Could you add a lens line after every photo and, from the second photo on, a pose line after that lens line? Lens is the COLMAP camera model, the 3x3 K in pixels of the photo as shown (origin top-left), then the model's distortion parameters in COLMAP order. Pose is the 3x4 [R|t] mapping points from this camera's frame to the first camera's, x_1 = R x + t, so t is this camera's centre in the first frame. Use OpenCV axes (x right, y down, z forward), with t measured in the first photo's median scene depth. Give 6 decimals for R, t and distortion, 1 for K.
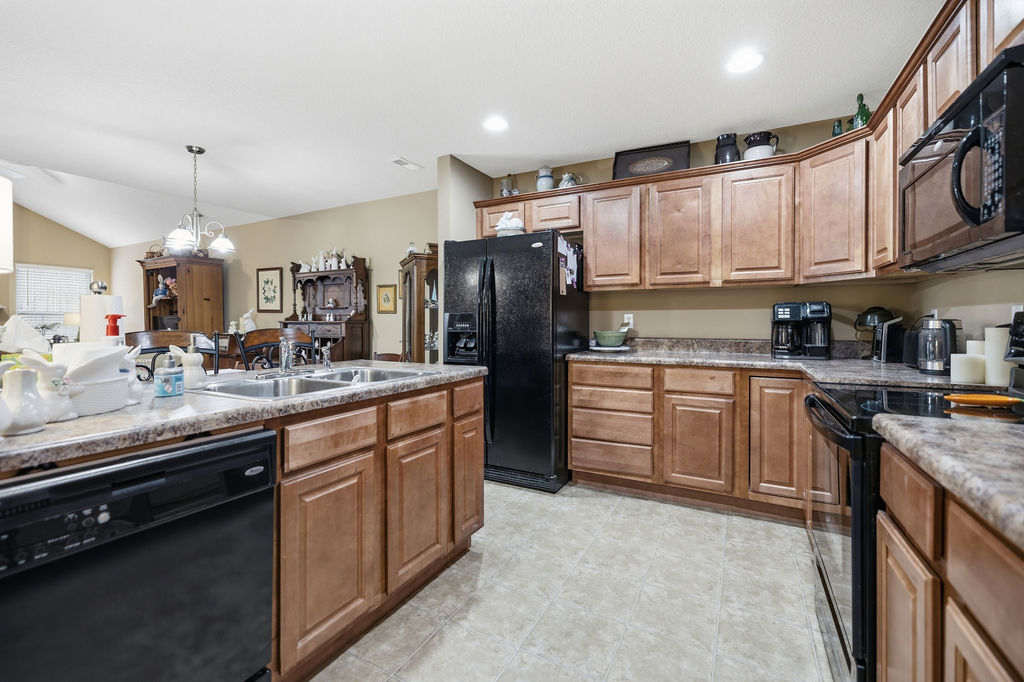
lens RADIAL K [[432.0, 0, 516.8], [0, 432.0, 325.1], [0, 0, 1]] dist [-0.002651, -0.000547]
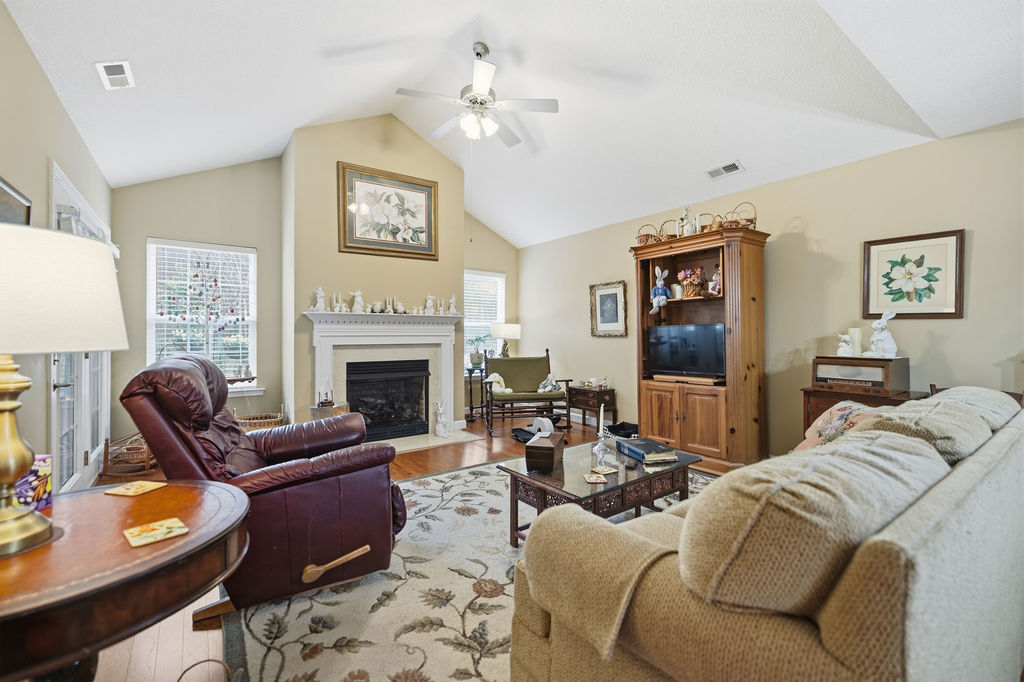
lens RADIAL K [[432.0, 0, 507.3], [0, 432.0, 334.3], [0, 0, 1]] dist [-0.002651, -0.000547]
pose [[0.892529, 0.005530, -0.450956, -0.931196], [-0.007983, 0.999962, -0.003536, -0.003437], [0.450919, 0.006756, 0.892539, 0.341959]]
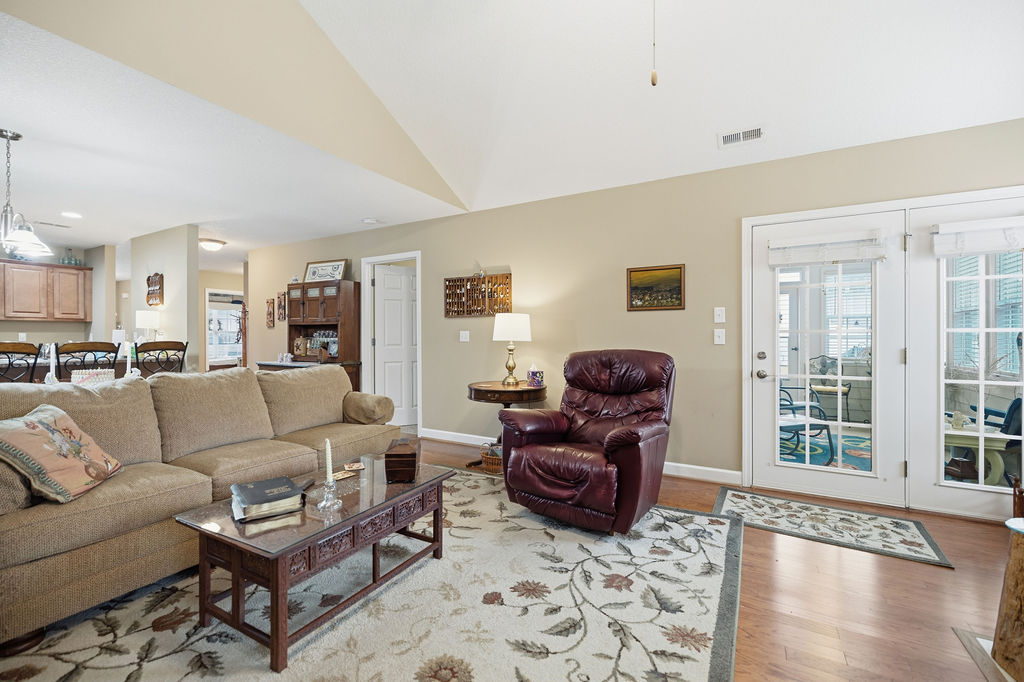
lens RADIAL K [[432.0, 0, 513.4], [0, 432.0, 338.5], [0, 0, 1]] dist [-0.002651, -0.000547]
pose [[-0.999664, 0.001917, 0.025842, -1.249553], [0.002135, 0.999963, 0.008381, -0.006935], [-0.025825, 0.008433, -0.999631, 1.281433]]
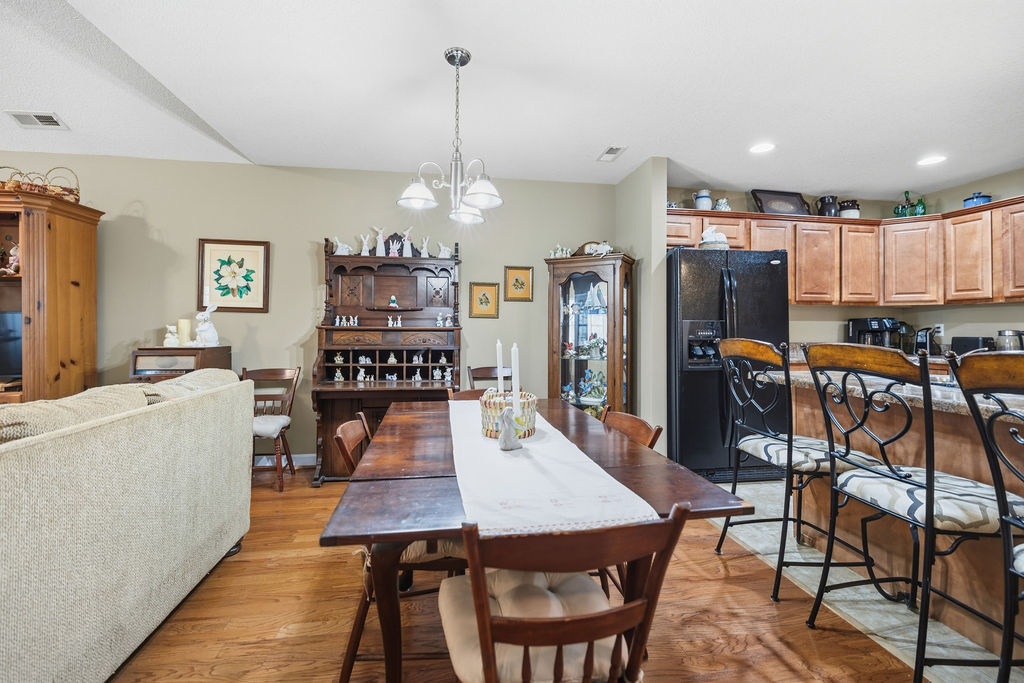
lens RADIAL K [[432.0, 0, 510.9], [0, 432.0, 324.5], [0, 0, 1]] dist [-0.002651, -0.000547]
pose [[0.808924, 0.010826, 0.587814, -0.733519], [-0.002779, 0.999890, -0.014590, -0.002822], [-0.587907, 0.010169, 0.808865, 0.309542]]
